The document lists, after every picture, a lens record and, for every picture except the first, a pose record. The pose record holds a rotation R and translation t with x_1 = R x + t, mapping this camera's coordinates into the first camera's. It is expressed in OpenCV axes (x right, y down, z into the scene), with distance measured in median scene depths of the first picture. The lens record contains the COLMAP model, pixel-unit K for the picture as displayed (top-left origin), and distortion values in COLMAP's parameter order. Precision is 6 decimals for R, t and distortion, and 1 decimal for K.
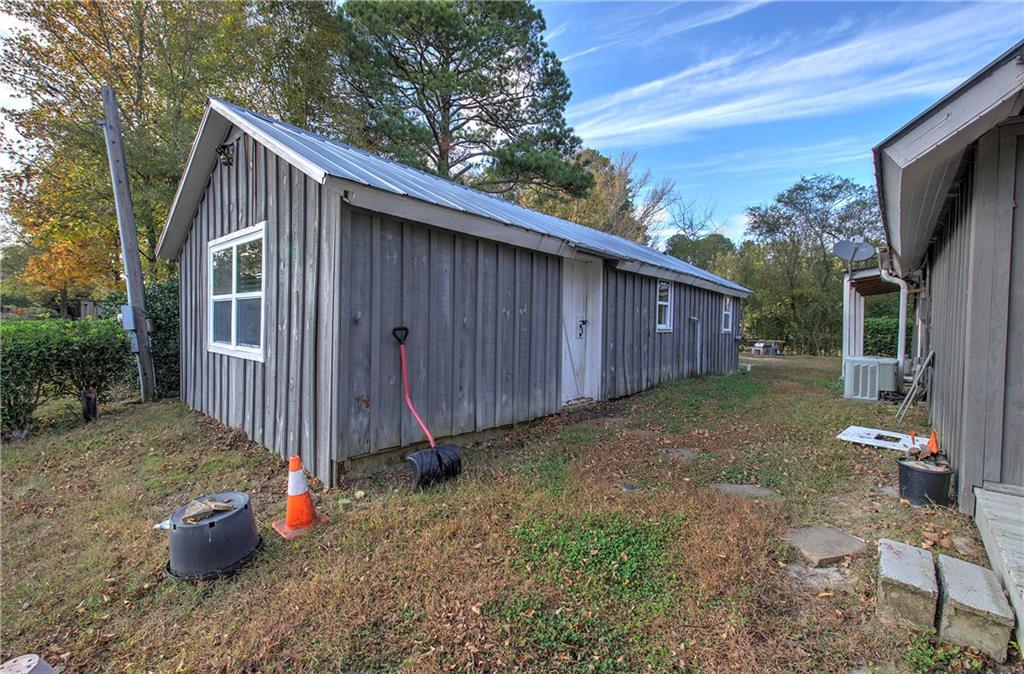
lens RADIAL K [[435.0, 0, 512.0], [0, 435.0, 337.0], [0, 0, 1]] dist [-0.000472, -0.000725]
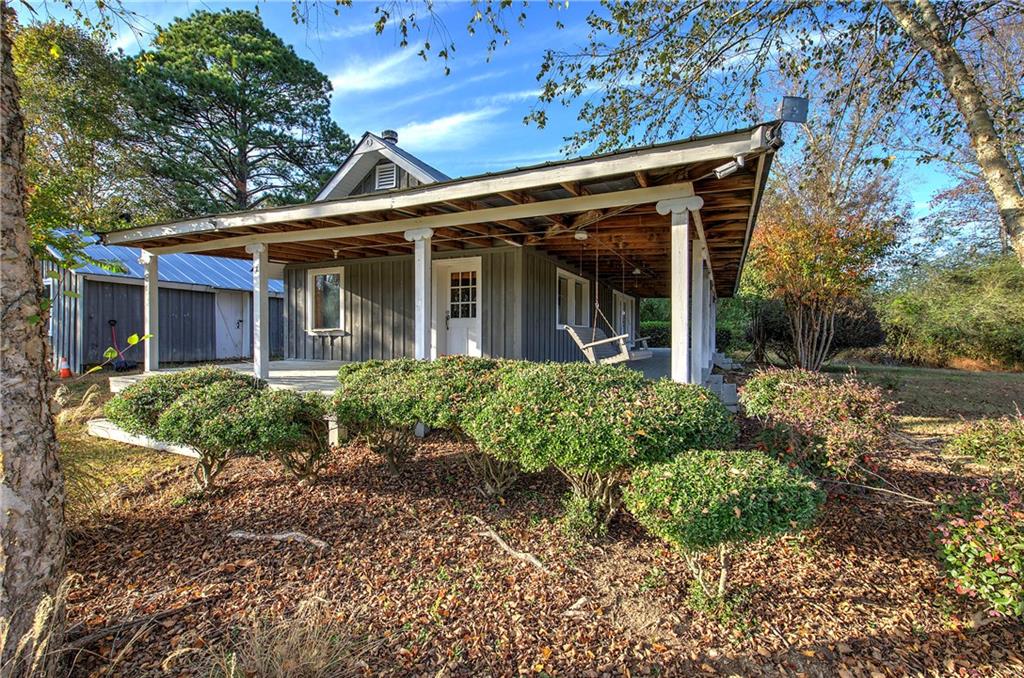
lens RADIAL K [[463.5, 0, 512.0], [0, 463.5, 339.0], [0, 0, 1]] dist [0.001001, 0.000184]
pose [[0.967175, -0.026192, 0.252759, 1.046739], [0.032266, 0.999281, -0.019912, 0.171820], [-0.252056, 0.027414, 0.967324, -1.793791]]
